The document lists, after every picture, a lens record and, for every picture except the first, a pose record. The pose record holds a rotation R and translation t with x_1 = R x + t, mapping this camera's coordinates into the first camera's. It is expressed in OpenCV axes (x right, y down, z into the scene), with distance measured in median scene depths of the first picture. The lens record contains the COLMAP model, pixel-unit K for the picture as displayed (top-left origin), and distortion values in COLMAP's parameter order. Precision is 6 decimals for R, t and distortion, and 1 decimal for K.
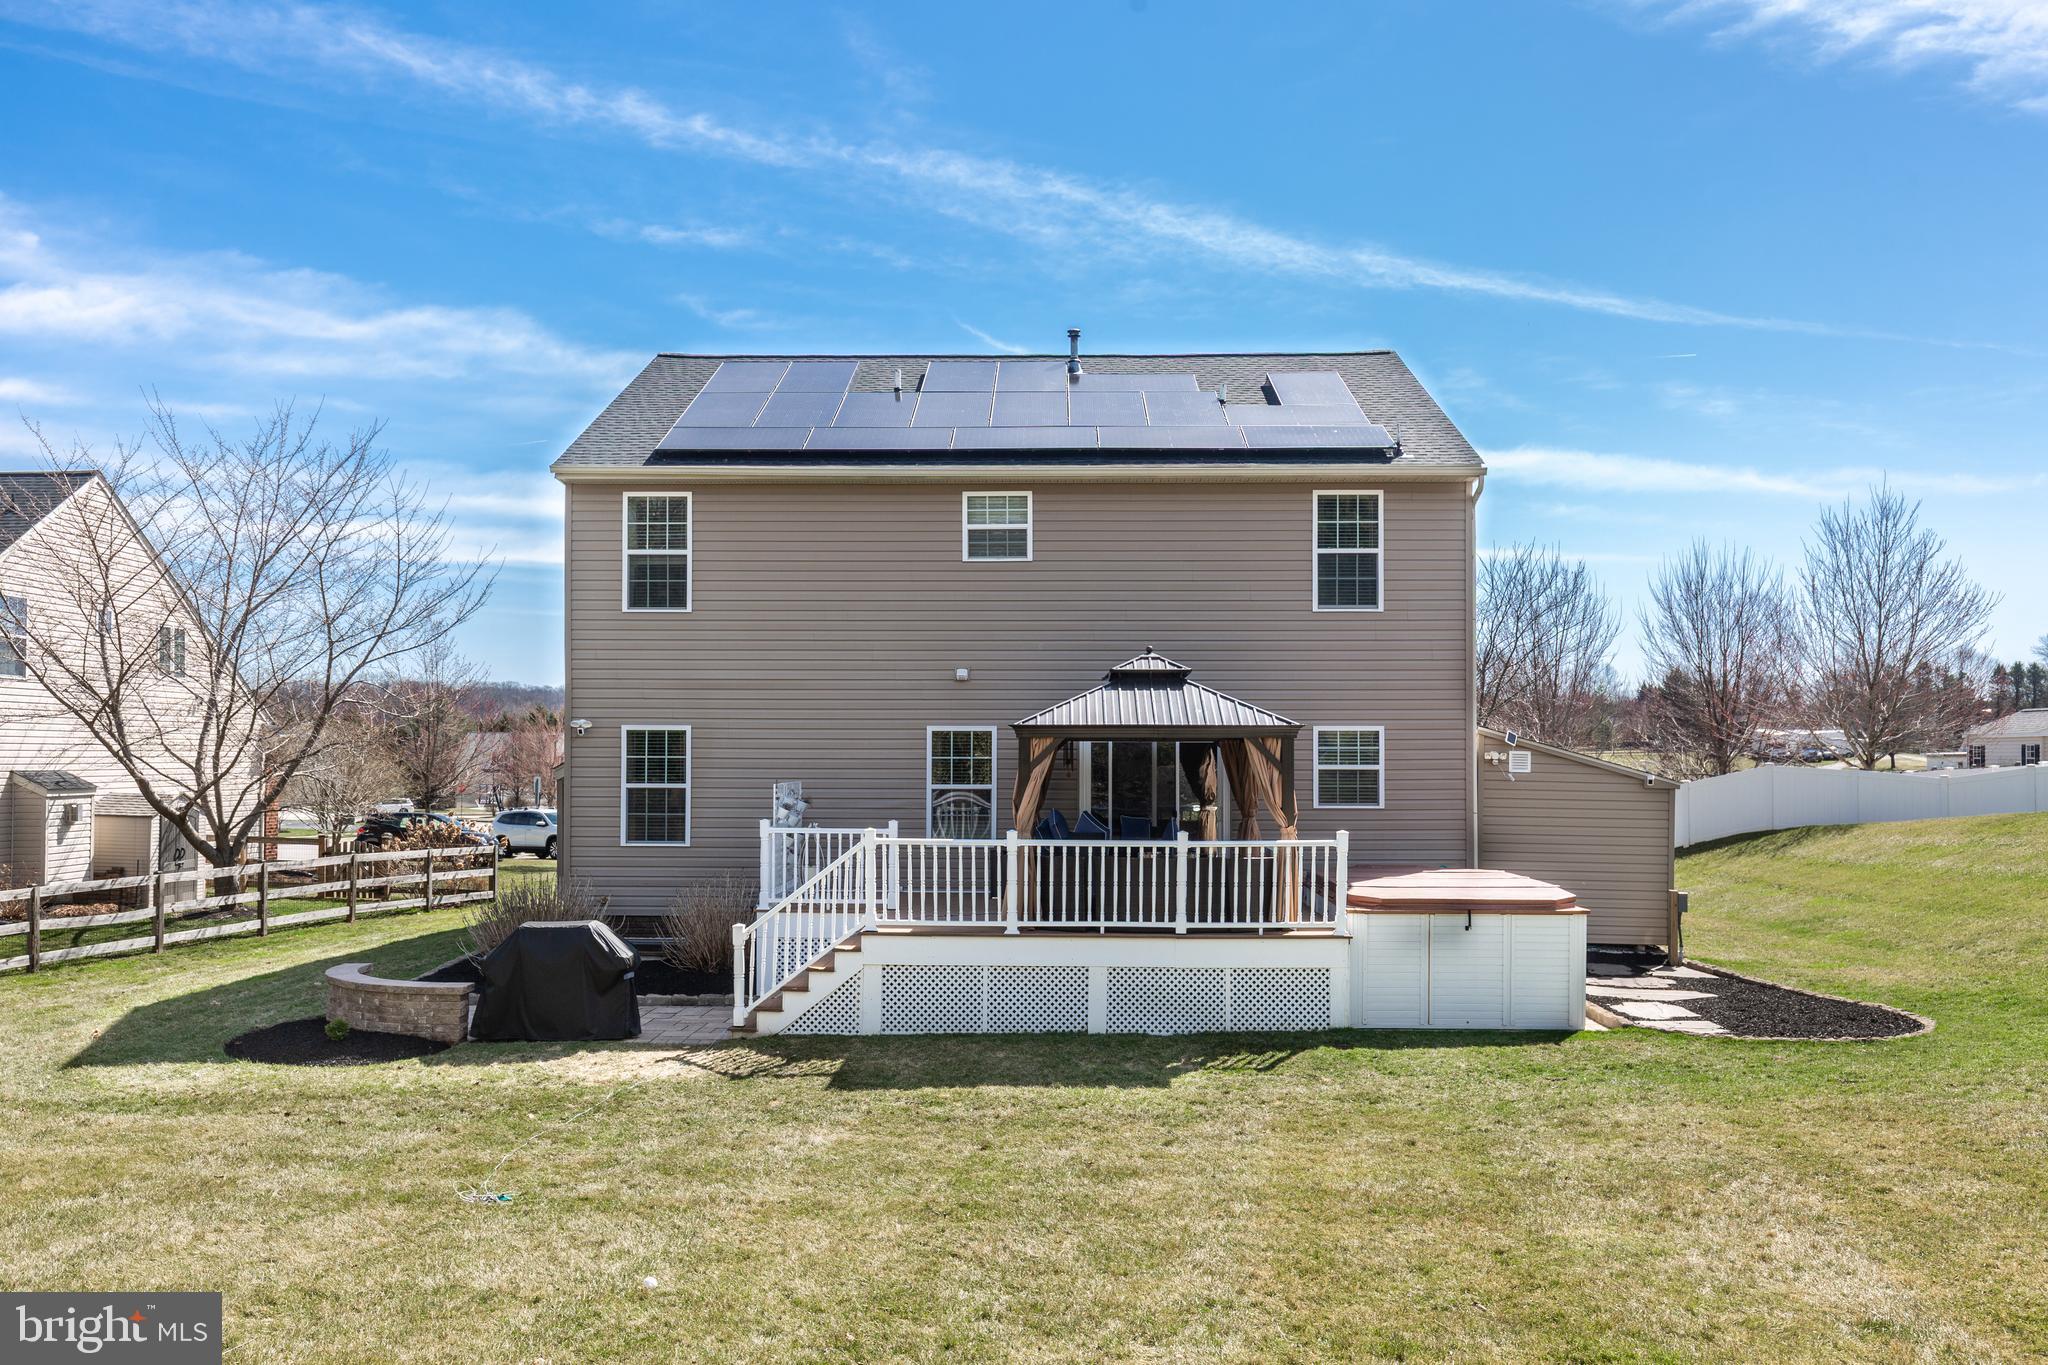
lens RADIAL K [[1703.5, 0, 1043.2], [0, 1703.5, 743.3], [0, 0, 1]] dist [0.026227, -0.001110]
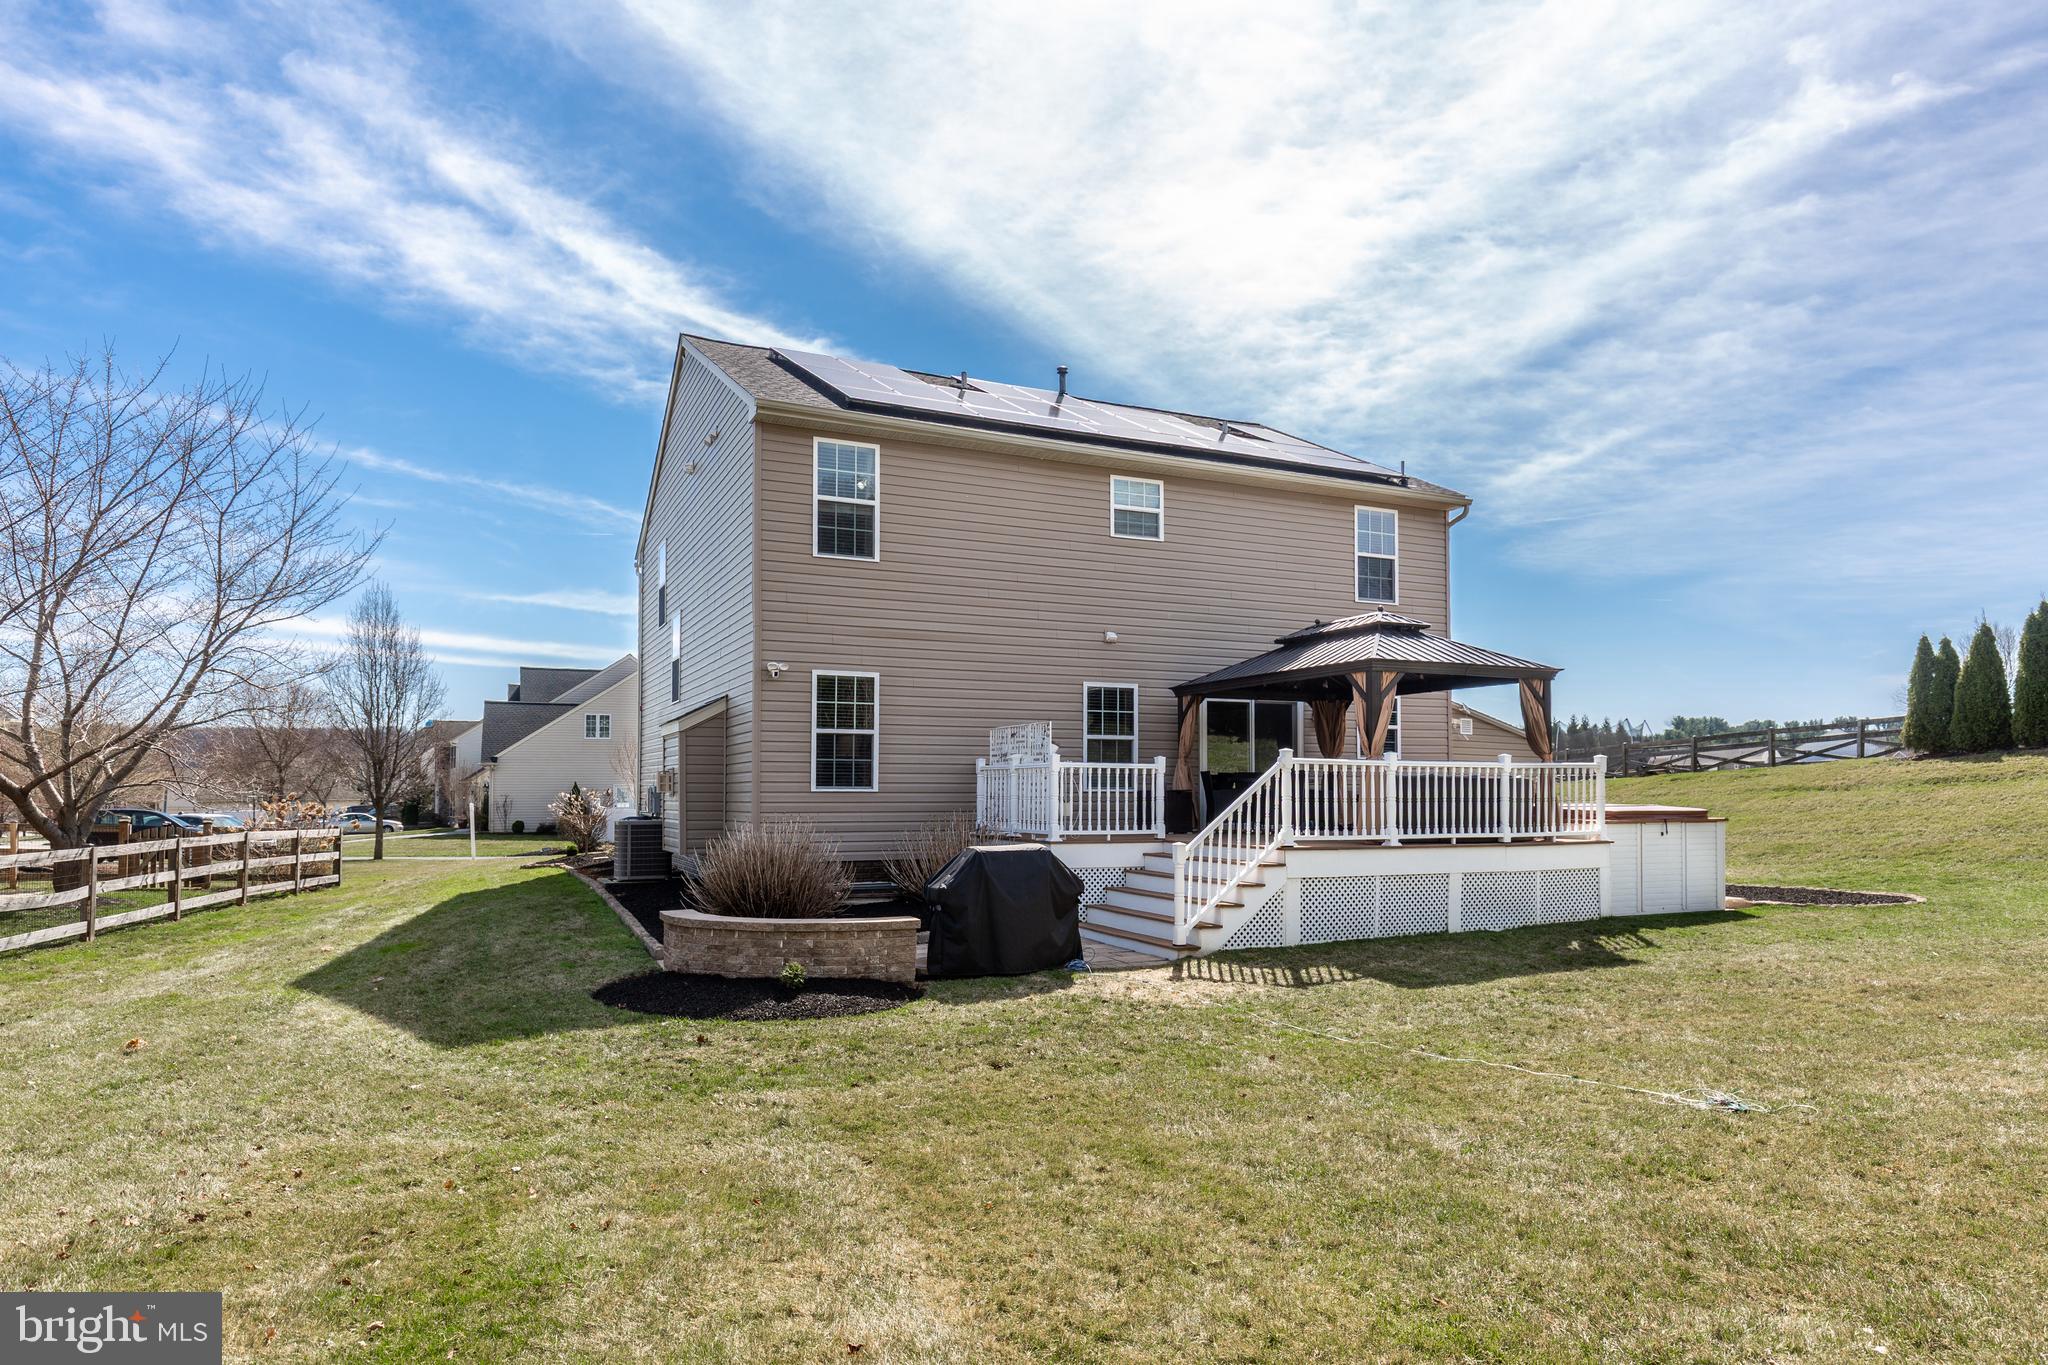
lens RADIAL K [[1210.0, 0, 1000.1], [0, 1210.0, 731.3], [0, 0, 1]] dist [0.021812, -0.006113]
pose [[0.899550, 0.019295, 0.436390, -0.458437], [0.000876, 0.998942, -0.045975, 0.057963], [-0.436816, 0.041739, 0.898582, 0.321277]]
